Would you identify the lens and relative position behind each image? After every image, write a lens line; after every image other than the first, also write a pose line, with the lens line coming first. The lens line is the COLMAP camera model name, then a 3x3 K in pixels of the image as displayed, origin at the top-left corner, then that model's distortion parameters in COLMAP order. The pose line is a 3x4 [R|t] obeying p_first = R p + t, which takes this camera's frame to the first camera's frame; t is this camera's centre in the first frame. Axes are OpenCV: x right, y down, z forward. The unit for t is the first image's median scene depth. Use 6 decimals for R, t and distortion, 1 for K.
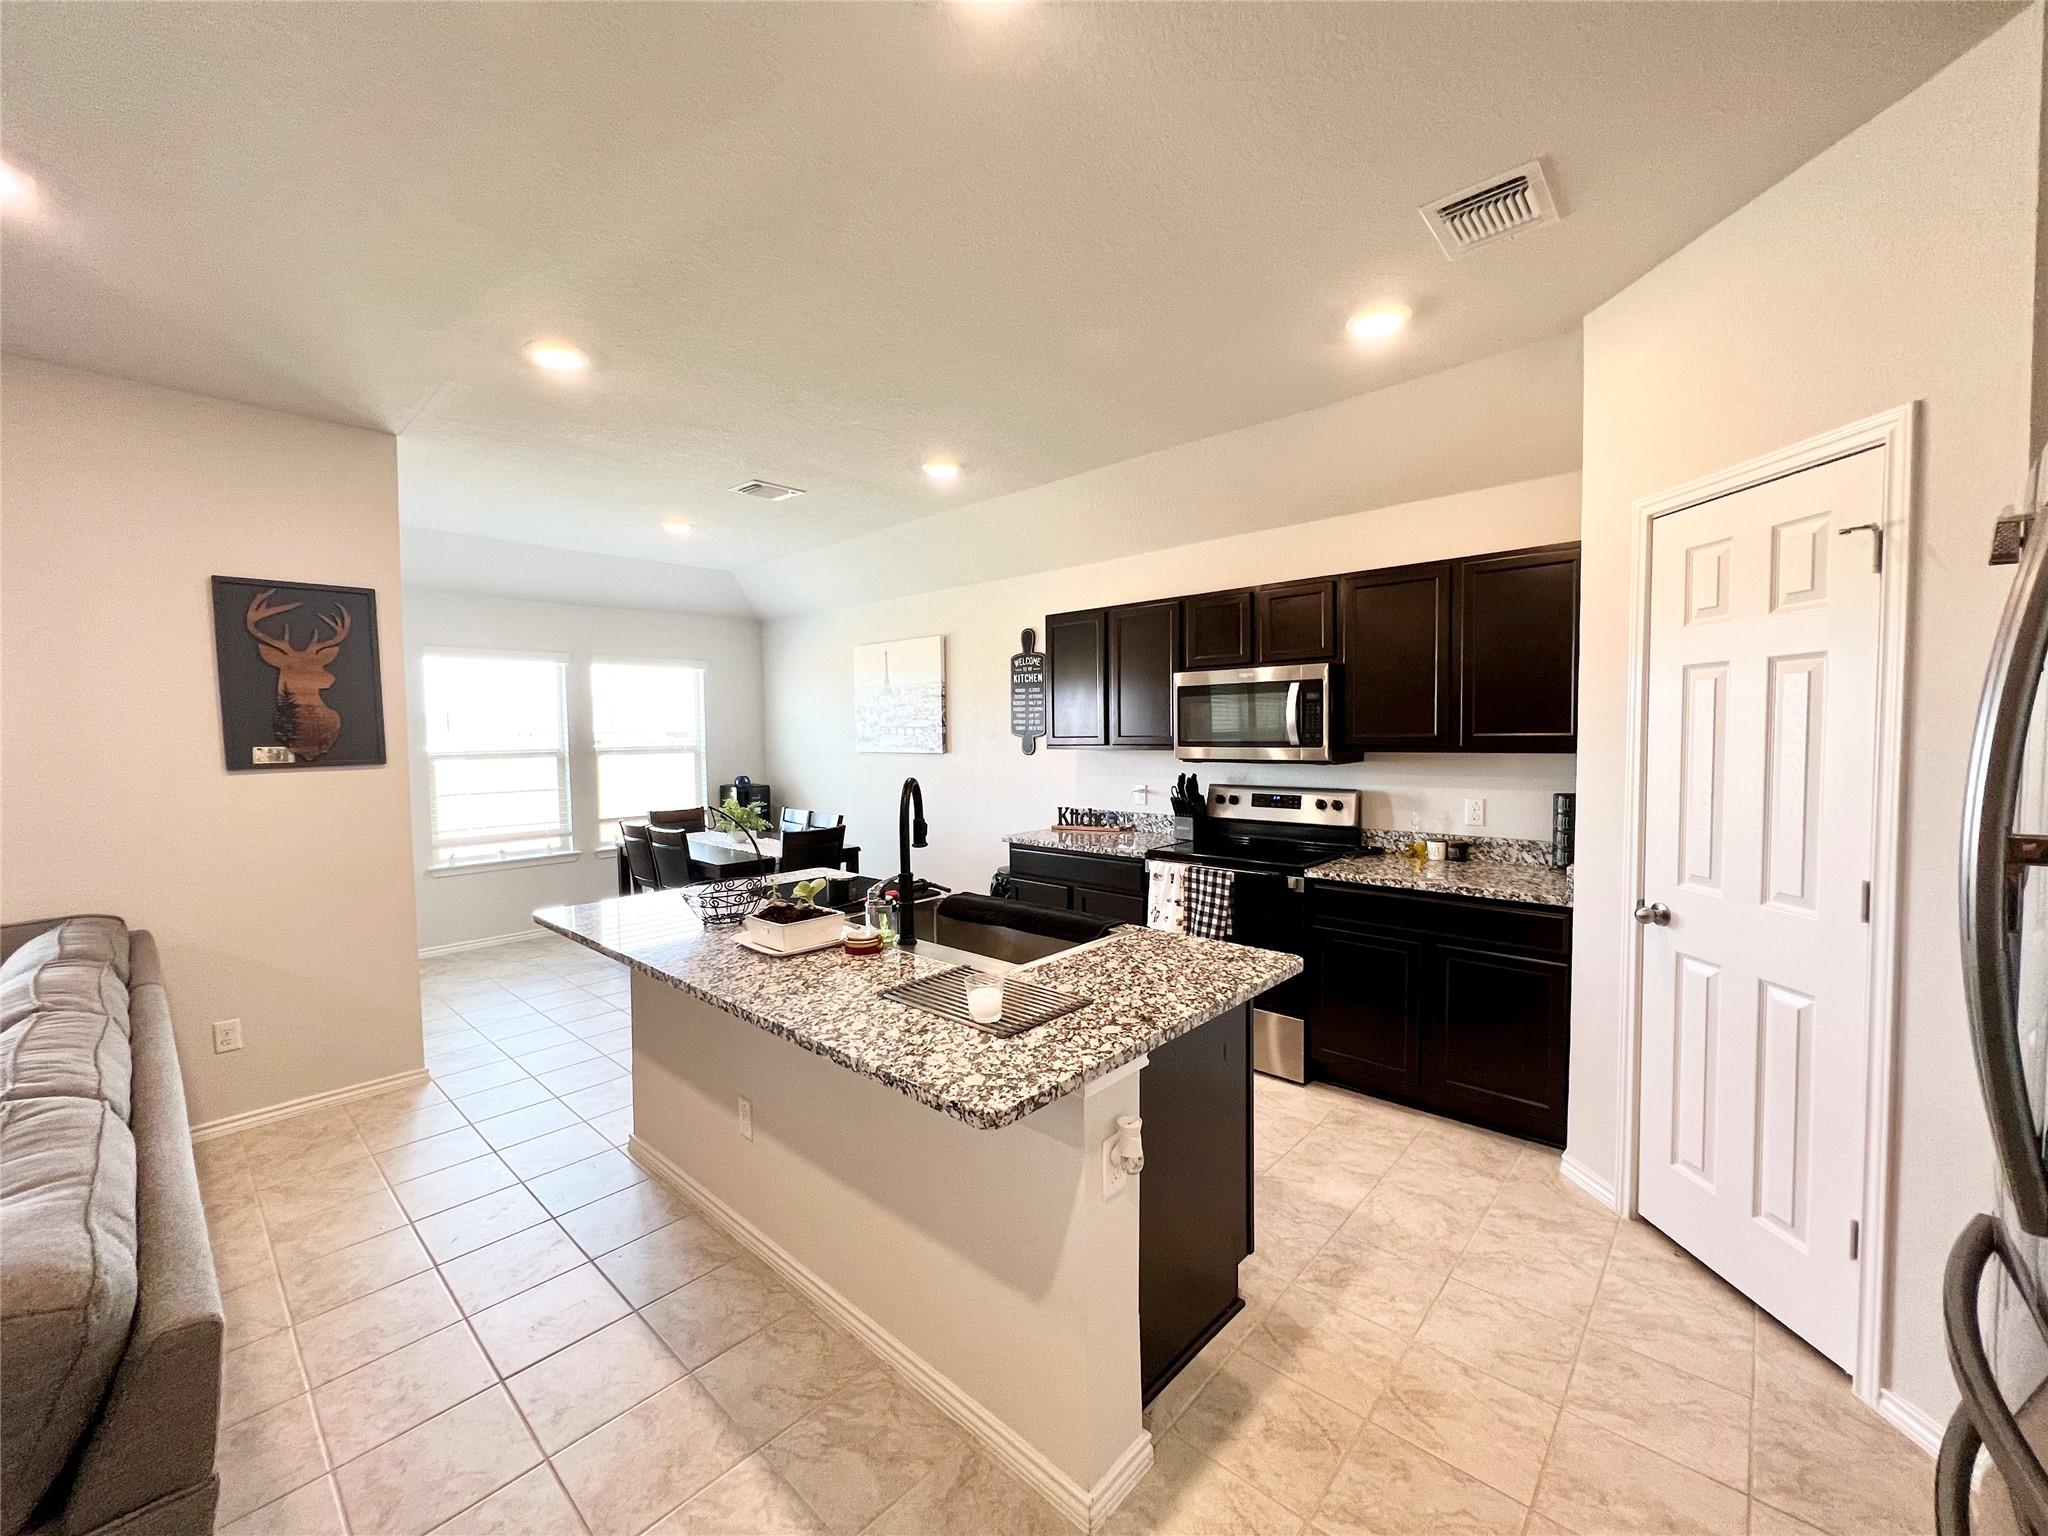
lens RADIAL K [[817.3, 0, 1019.8], [0, 817.3, 767.0], [0, 0, 1]] dist [-0.002143, 0.000164]
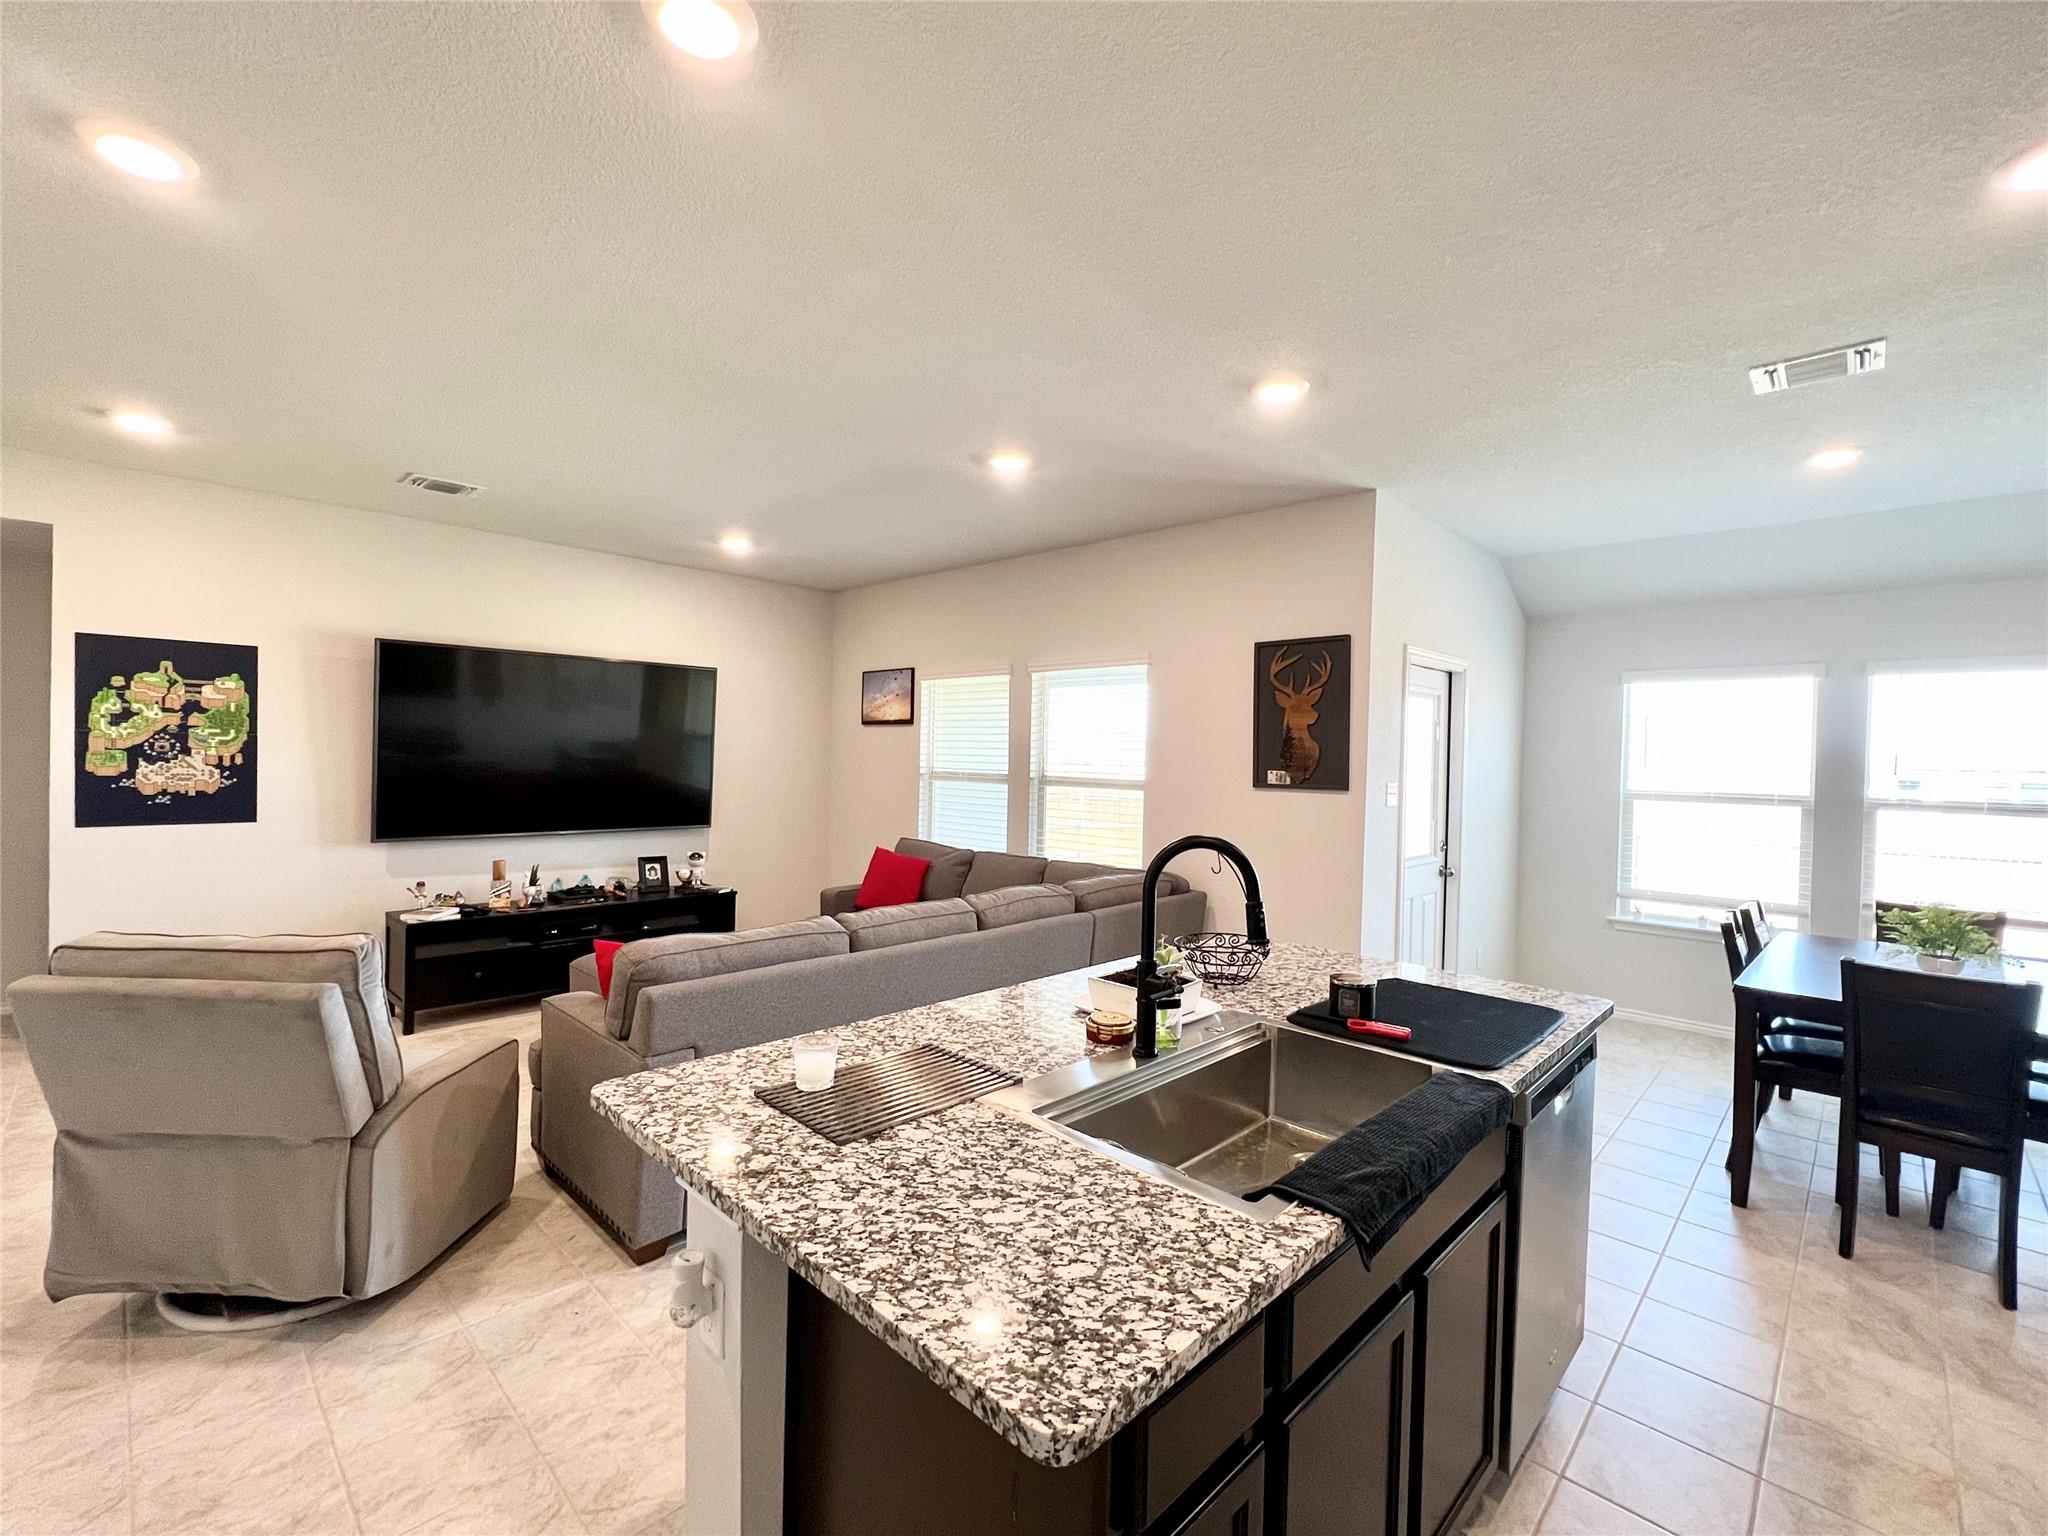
lens RADIAL K [[885.6, 0, 1020.2], [0, 885.6, 767.2], [0, 0, 1]] dist [-0.001791, 0.000288]
pose [[-0.027189, 0.026957, -0.999267, 0.454271], [-0.070814, 0.997073, 0.028825, -0.040559], [0.997119, 0.071546, -0.025200, 0.614075]]
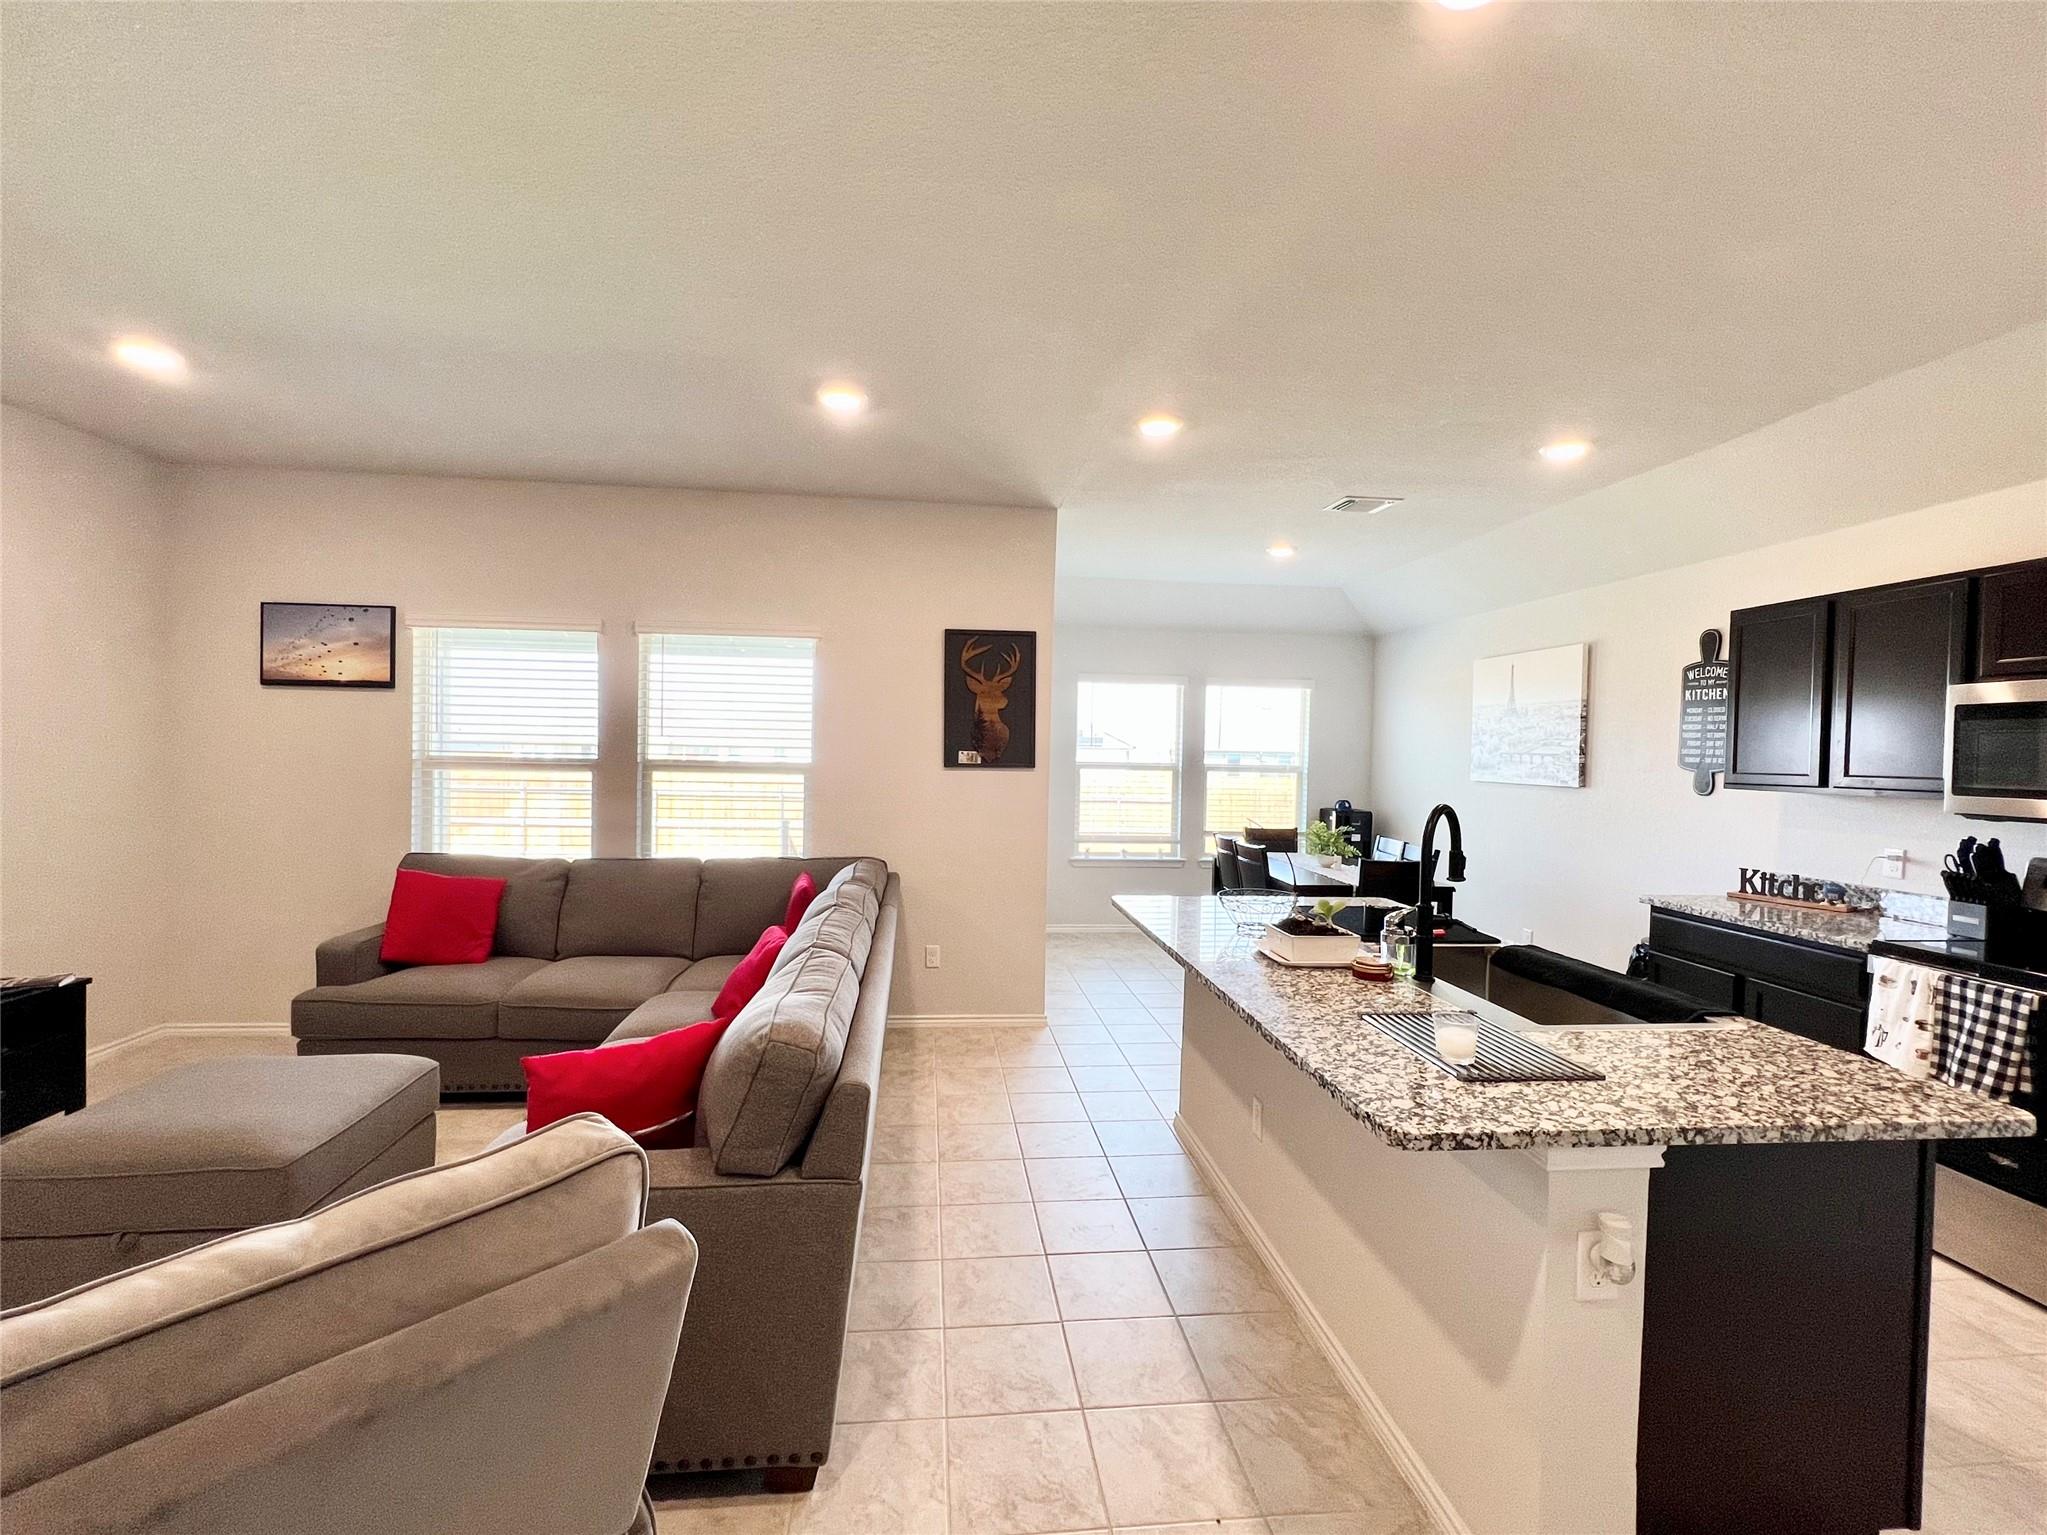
lens RADIAL K [[885.2, 0, 1019.7], [0, 885.2, 766.7], [0, 0, 1]] dist [-0.001791, 0.000288]
pose [[0.750334, 0.042659, -0.659681, 0.119503], [-0.062561, 0.998019, -0.006619, 0.005333], [0.658092, 0.046237, 0.751516, -0.053067]]
